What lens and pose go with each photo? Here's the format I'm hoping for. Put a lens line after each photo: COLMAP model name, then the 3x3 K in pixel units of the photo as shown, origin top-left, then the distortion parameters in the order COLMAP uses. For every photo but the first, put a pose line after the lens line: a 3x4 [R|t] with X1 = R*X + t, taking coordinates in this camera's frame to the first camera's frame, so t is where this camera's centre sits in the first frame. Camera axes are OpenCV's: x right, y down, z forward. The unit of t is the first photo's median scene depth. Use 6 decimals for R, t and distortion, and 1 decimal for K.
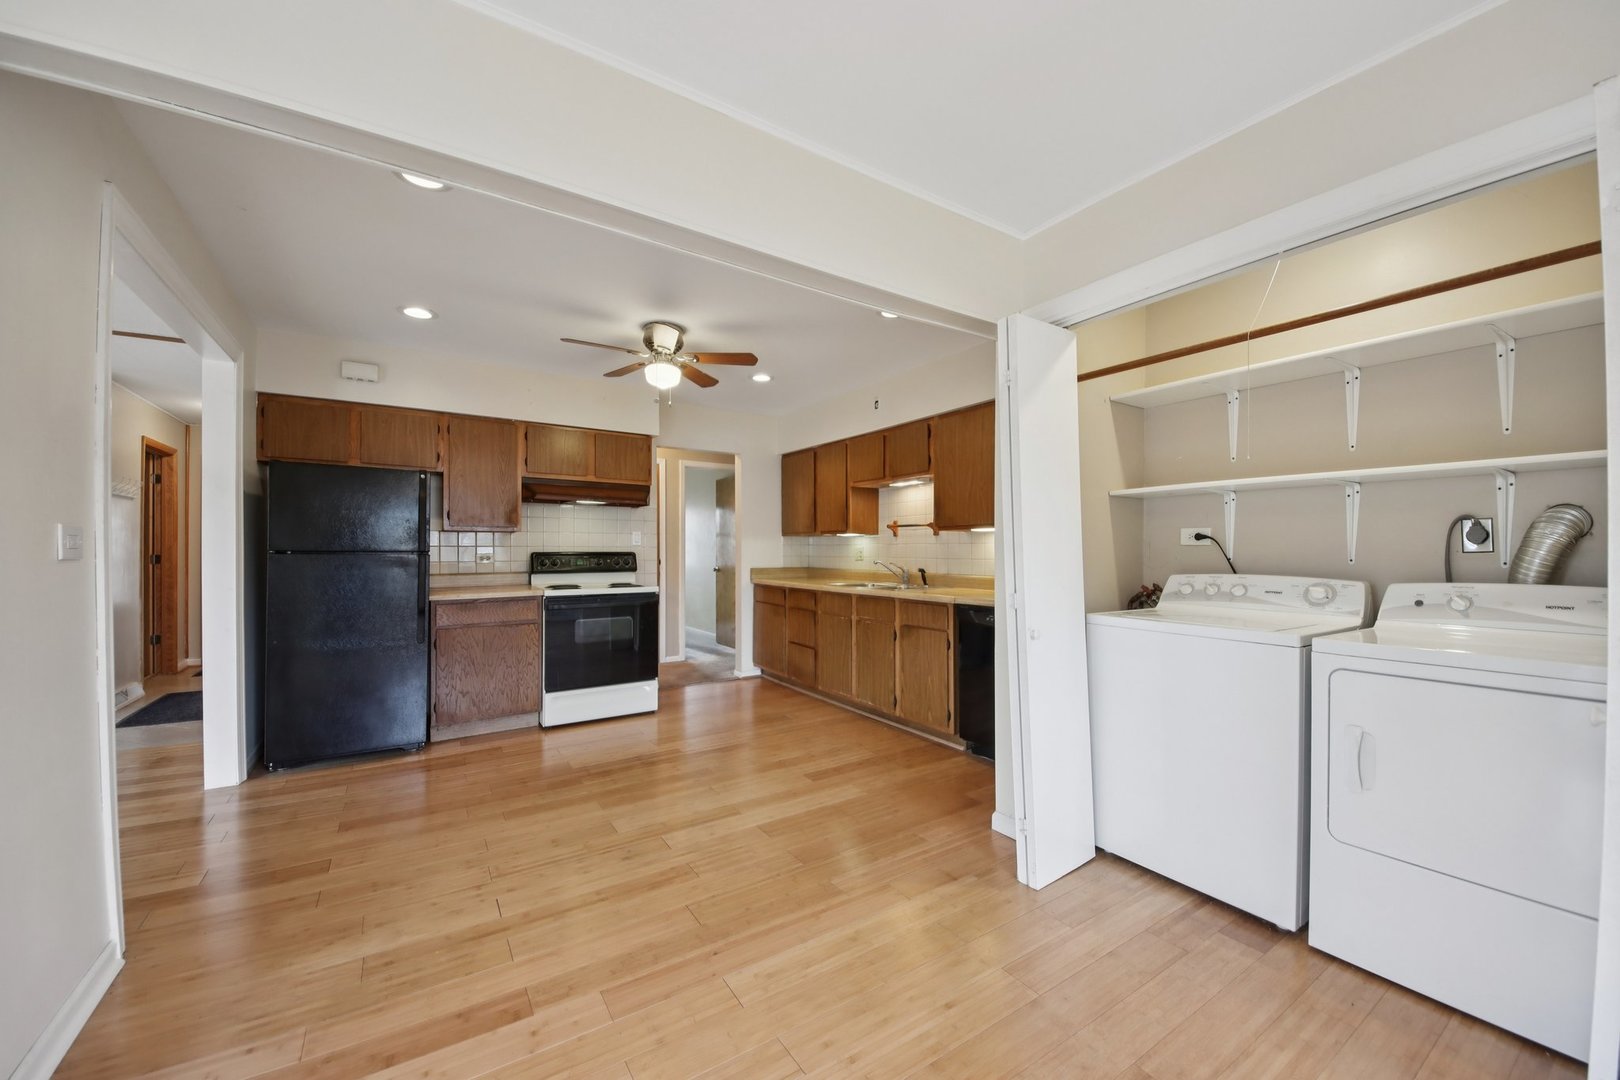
lens RADIAL K [[622.5, 0, 810.5], [0, 622.5, 546.7], [0, 0, 1]] dist [0.000395, 0.000012]
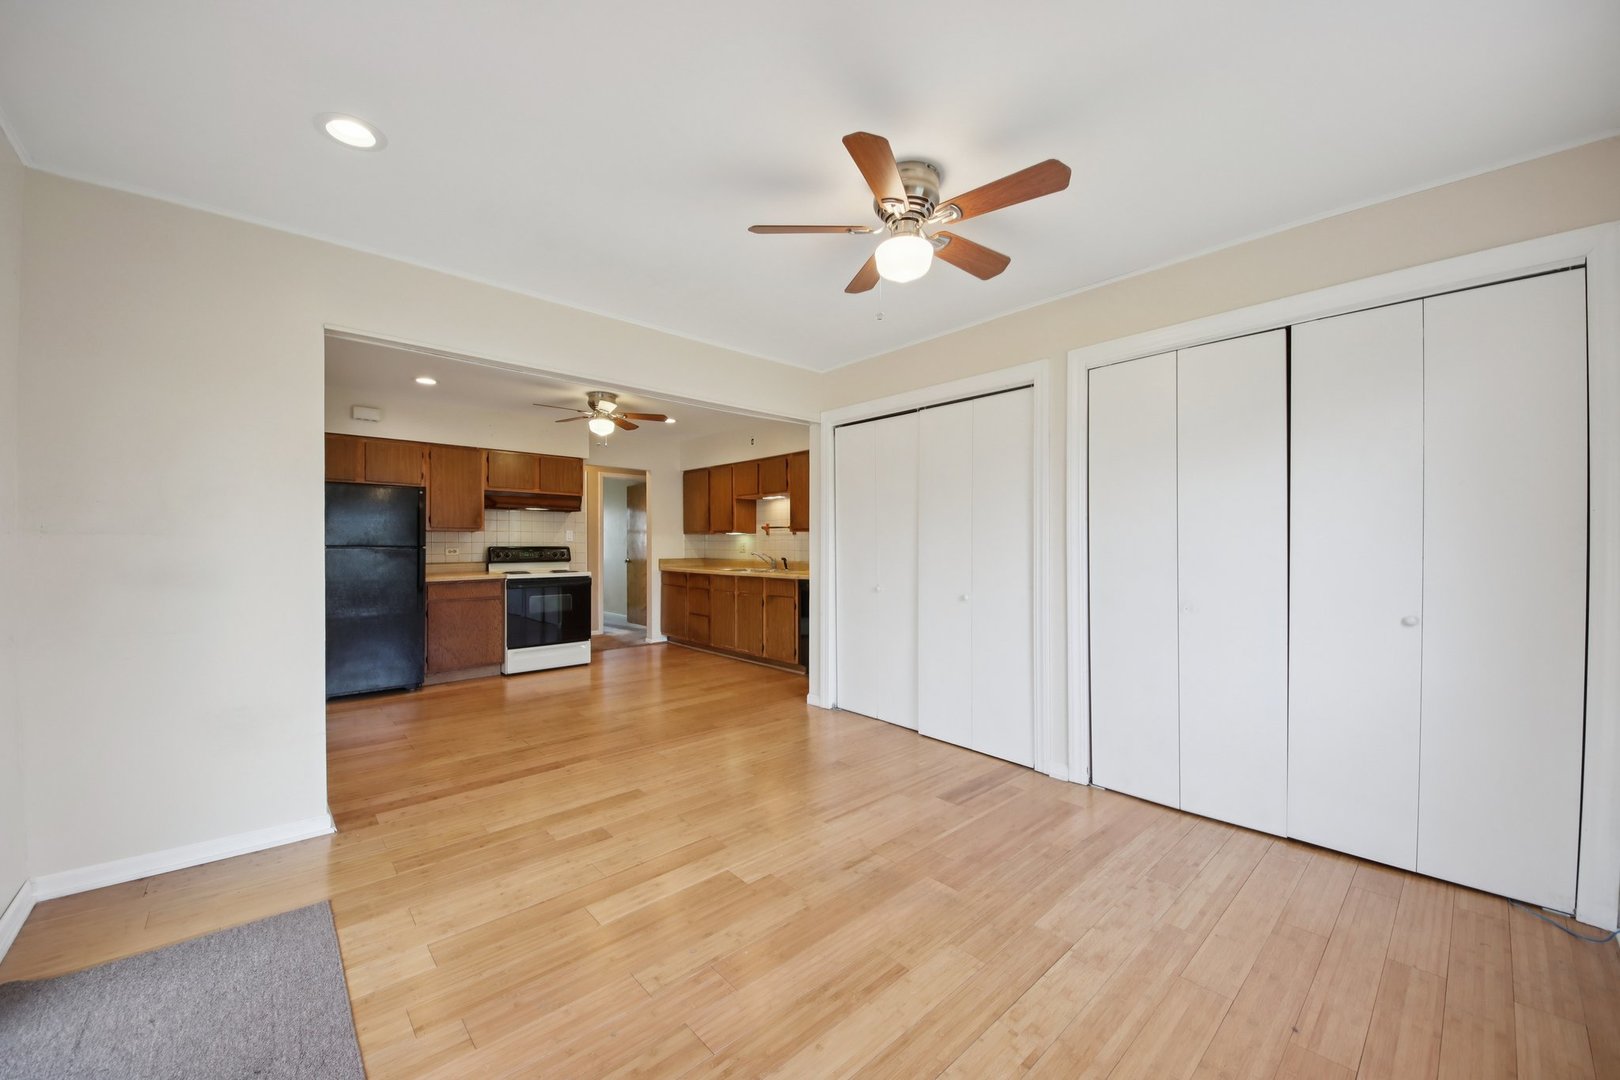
lens RADIAL K [[622.5, 0, 819.5], [0, 622.5, 544.4], [0, 0, 1]] dist [0.000395, 0.000012]
pose [[0.985313, -0.001122, 0.170754, 0.015142], [0.000199, 0.999985, 0.005425, -0.003199], [-0.170758, -0.005312, 0.985299, -0.435495]]
